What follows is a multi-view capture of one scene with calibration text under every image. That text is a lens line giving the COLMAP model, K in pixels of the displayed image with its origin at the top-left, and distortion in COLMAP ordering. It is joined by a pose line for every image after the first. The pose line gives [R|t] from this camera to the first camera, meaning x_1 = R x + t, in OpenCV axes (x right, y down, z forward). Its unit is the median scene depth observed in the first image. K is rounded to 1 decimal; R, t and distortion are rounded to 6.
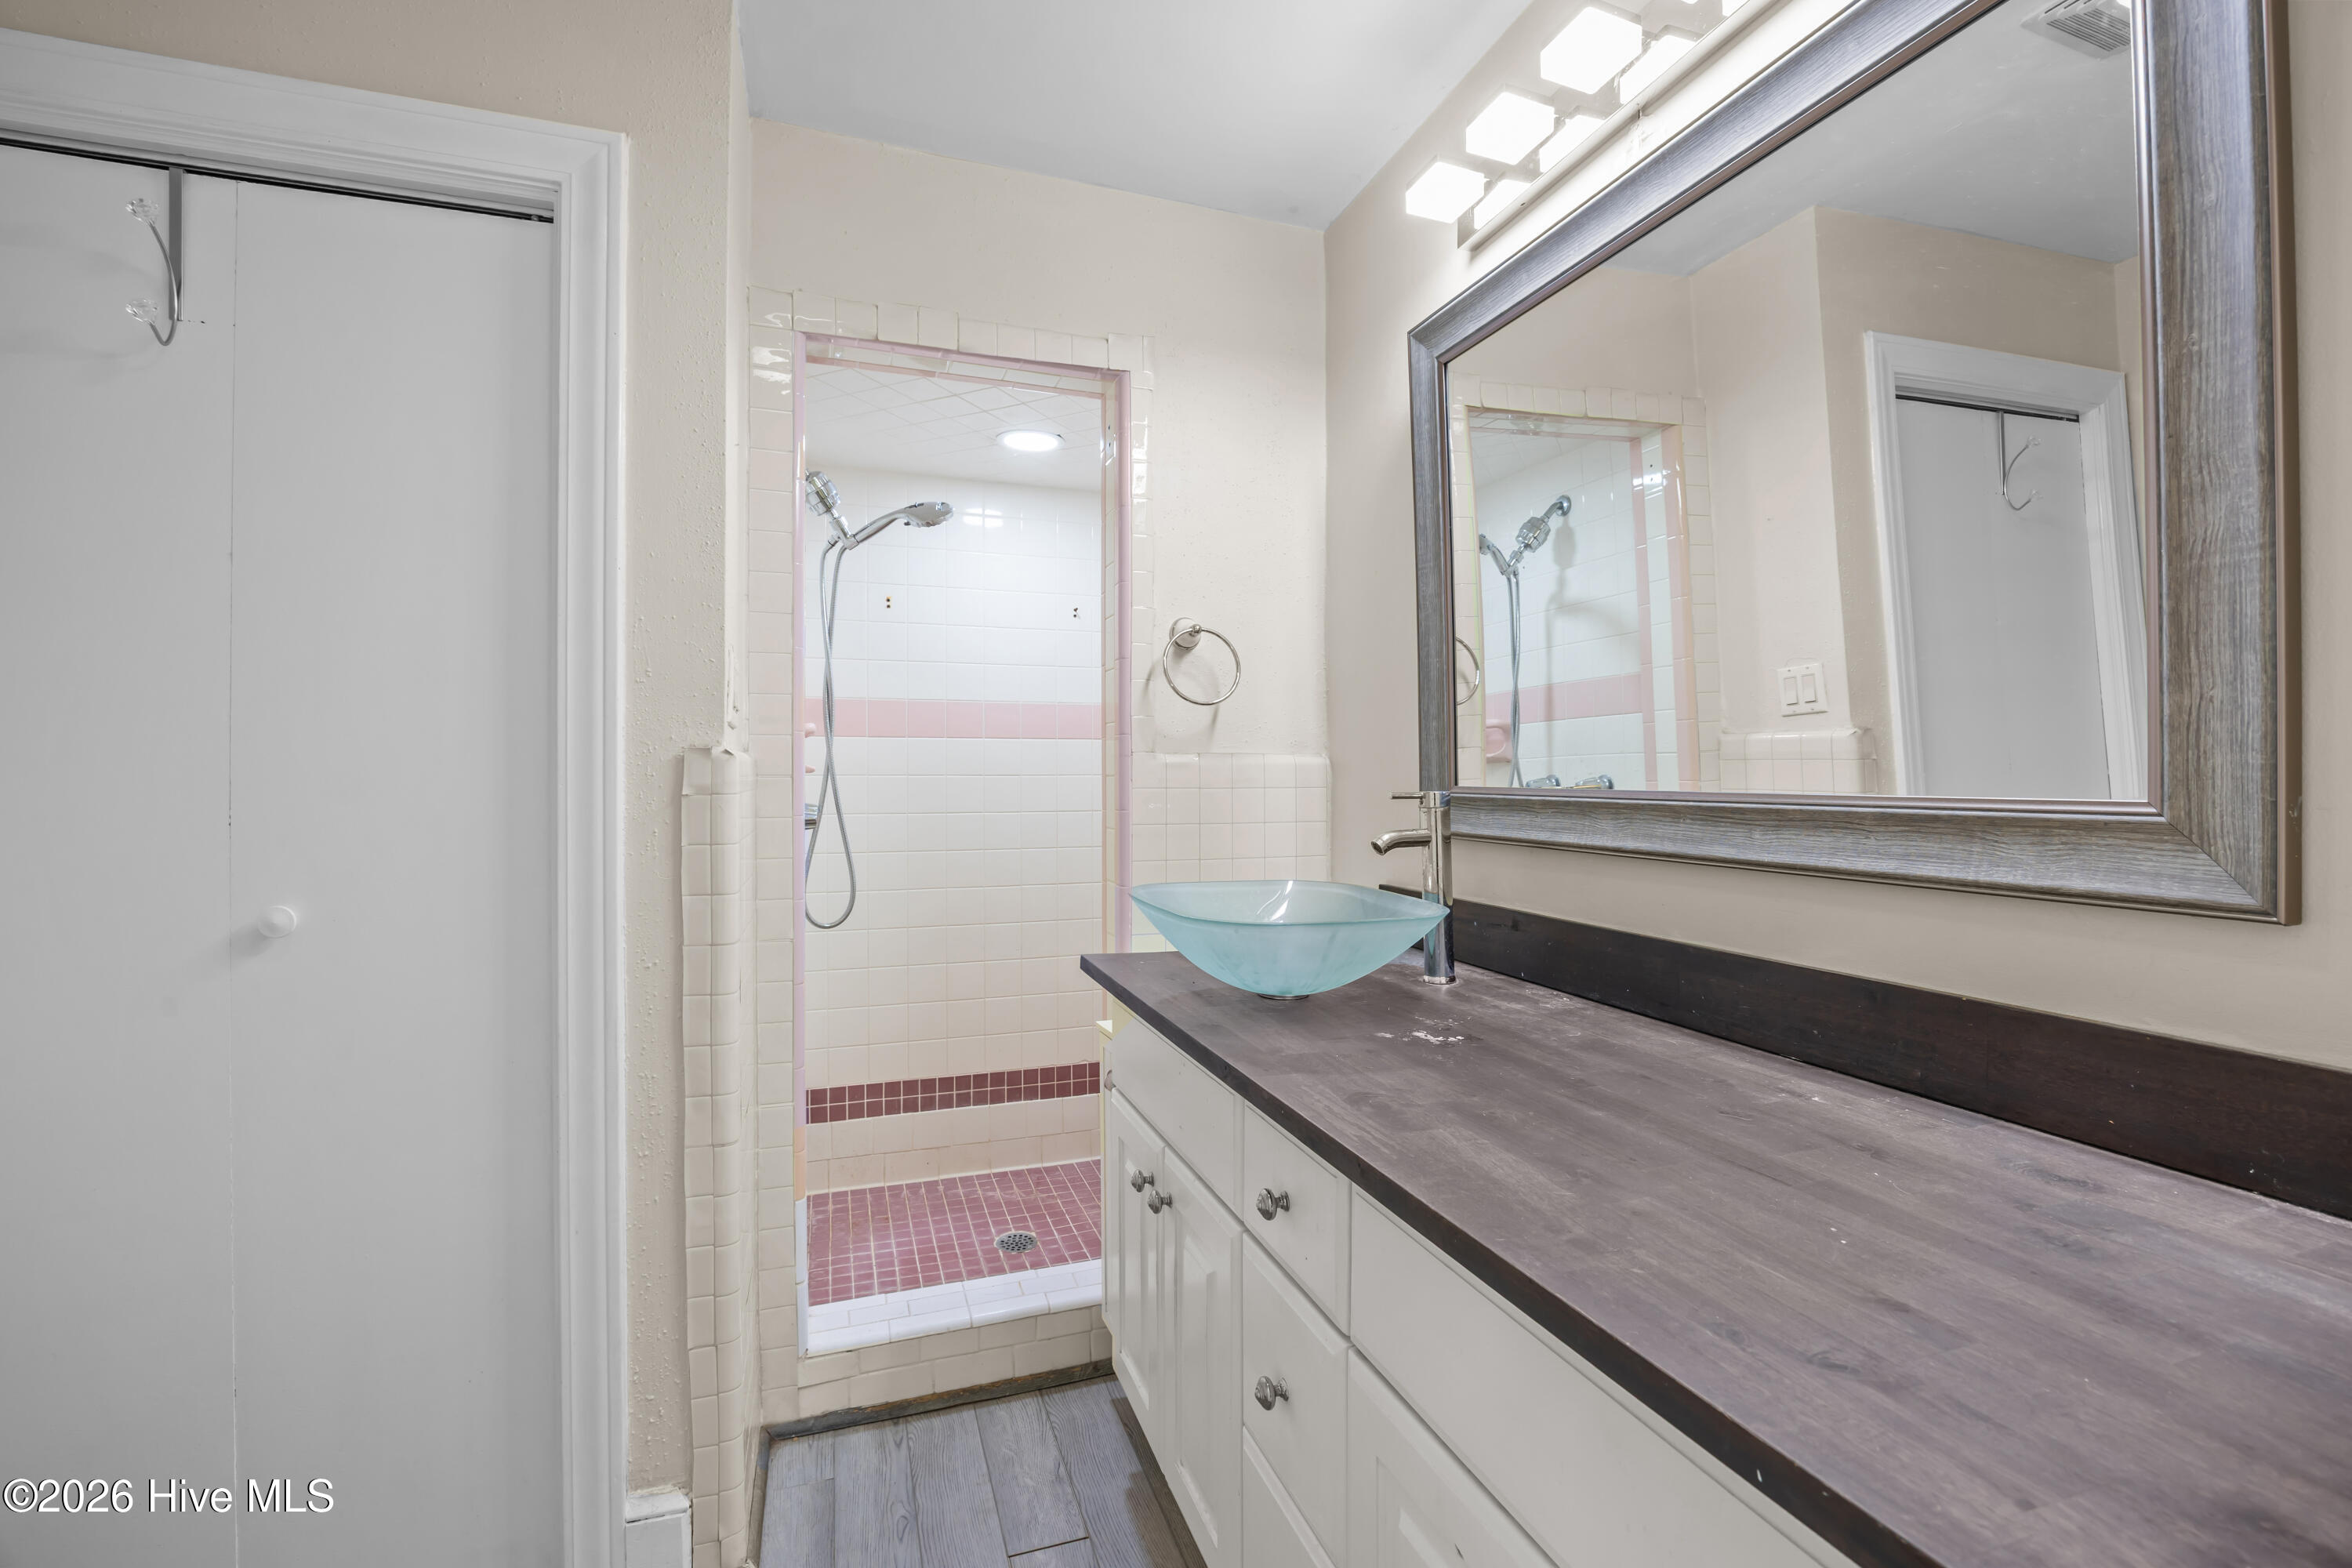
lens RADIAL K [[1020.7, 0, 1187.9], [0, 1020.7, 779.6], [0, 0, 1]] dist [-0.011065, -0.000056]
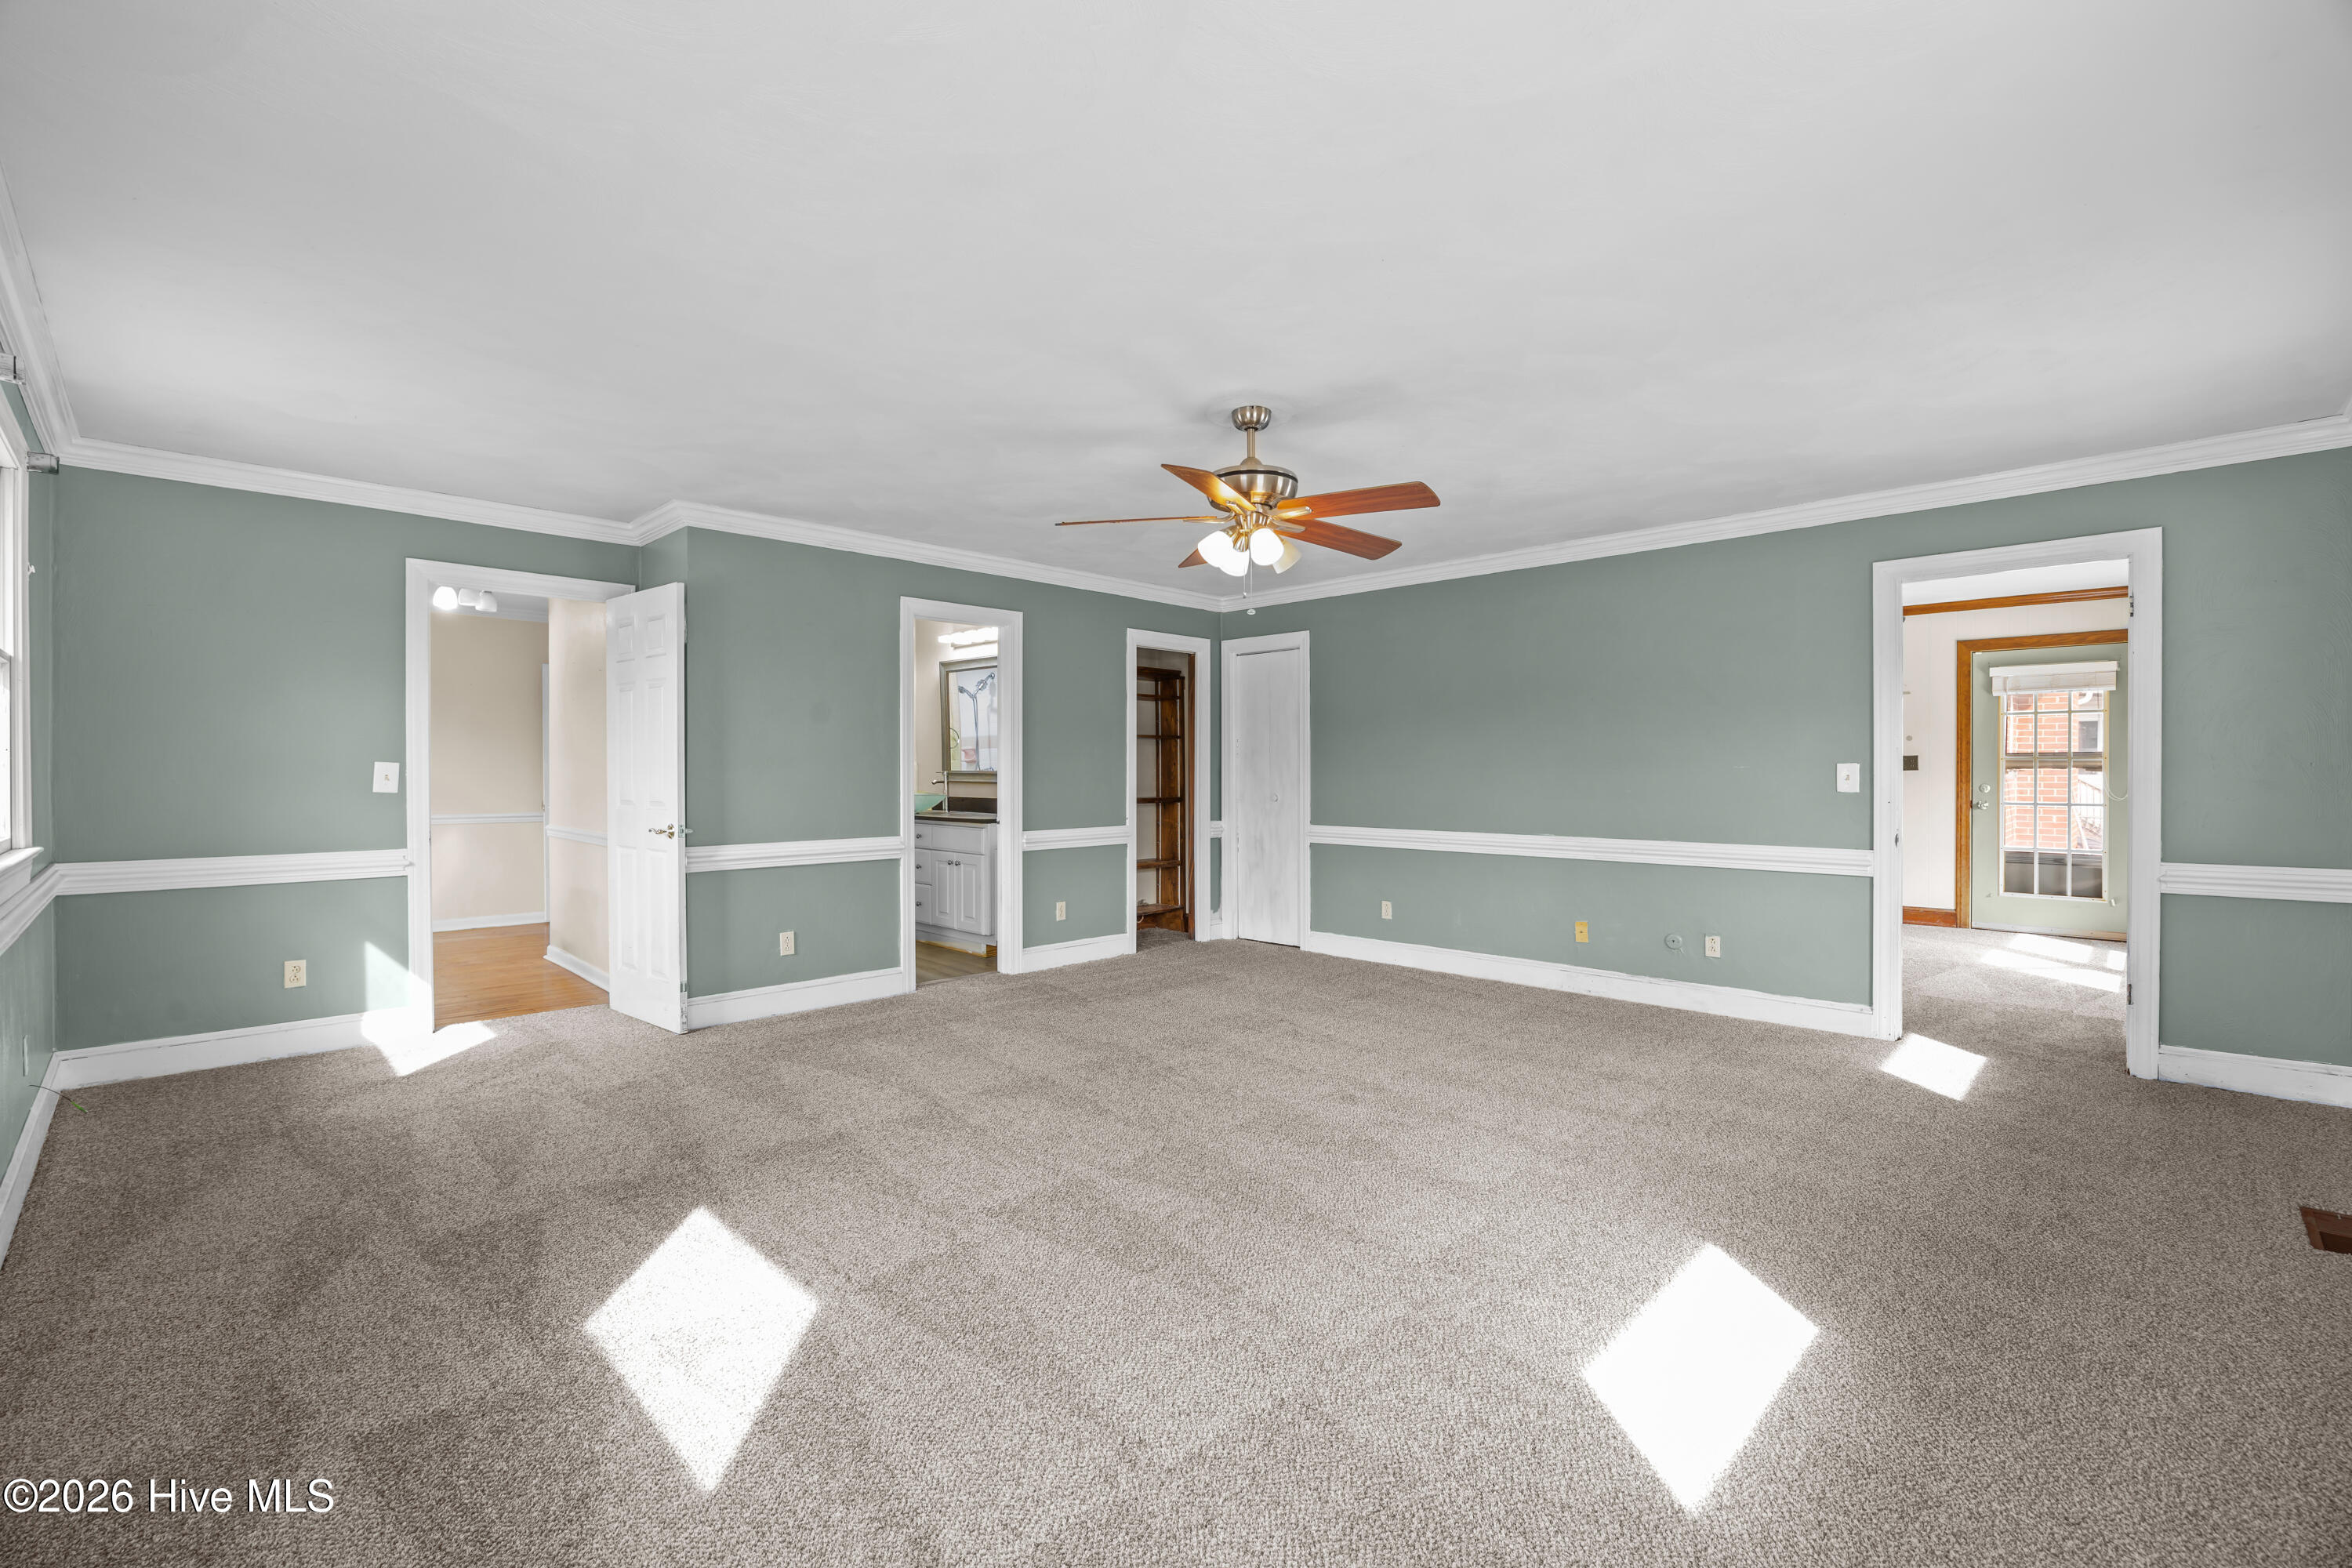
lens RADIAL K [[1020.7, 0, 1187.9], [0, 1020.7, 779.6], [0, 0, 1]] dist [-0.011065, -0.000056]
pose [[0.898833, -0.004735, 0.438266, -0.471837], [0.000898, 0.999959, 0.008961, 0.006597], [-0.438290, -0.007661, 0.898801, -2.154526]]
